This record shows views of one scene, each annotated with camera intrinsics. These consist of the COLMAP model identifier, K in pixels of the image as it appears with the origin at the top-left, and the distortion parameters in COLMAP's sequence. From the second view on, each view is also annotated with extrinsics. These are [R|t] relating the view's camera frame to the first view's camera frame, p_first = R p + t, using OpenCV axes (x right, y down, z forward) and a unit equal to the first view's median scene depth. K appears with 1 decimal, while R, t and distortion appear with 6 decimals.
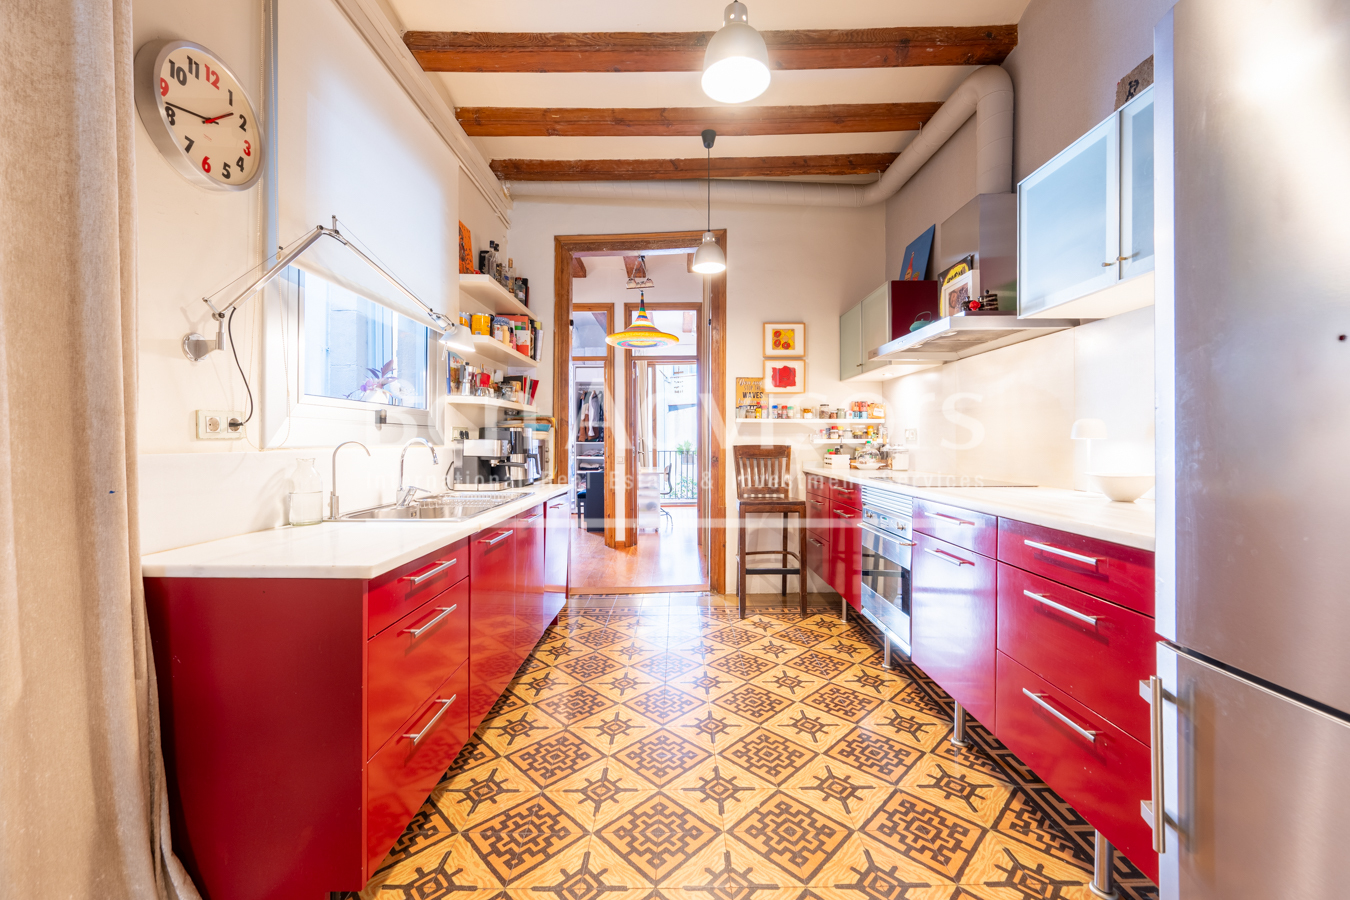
lens RADIAL K [[532.7, 0, 672.8], [0, 532.7, 444.1], [0, 0, 1]] dist [-0.001105, 0.000872]
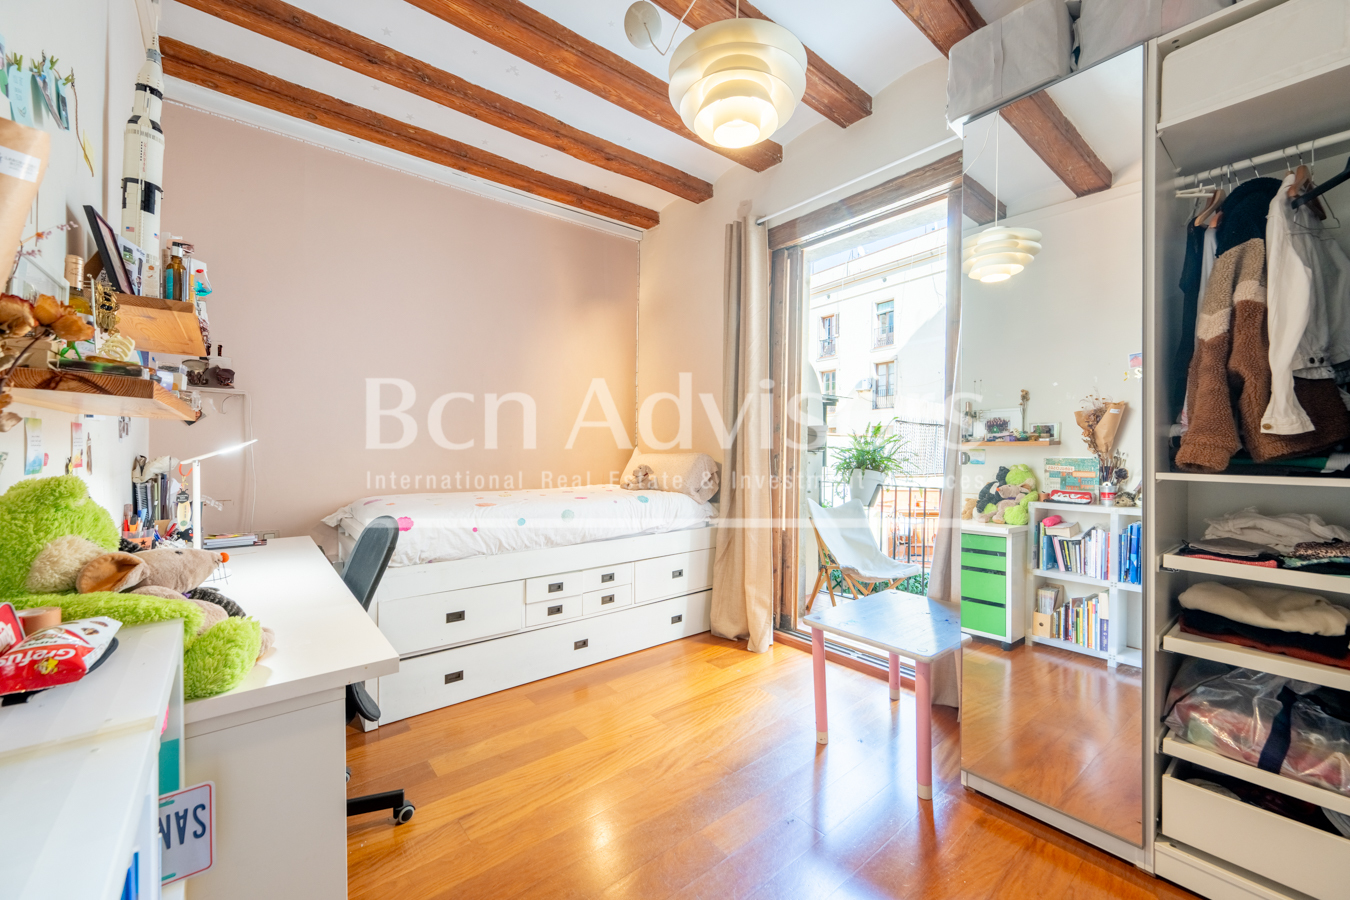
lens RADIAL K [[532.7, 0, 670.6], [0, 532.7, 451.1], [0, 0, 1]] dist [-0.001105, 0.000872]
pose [[0.633394, 0.007728, -0.773791, -0.317987], [-0.014447, 0.999894, -0.001840, -0.017711], [0.773695, 0.012344, 0.633438, 1.650870]]
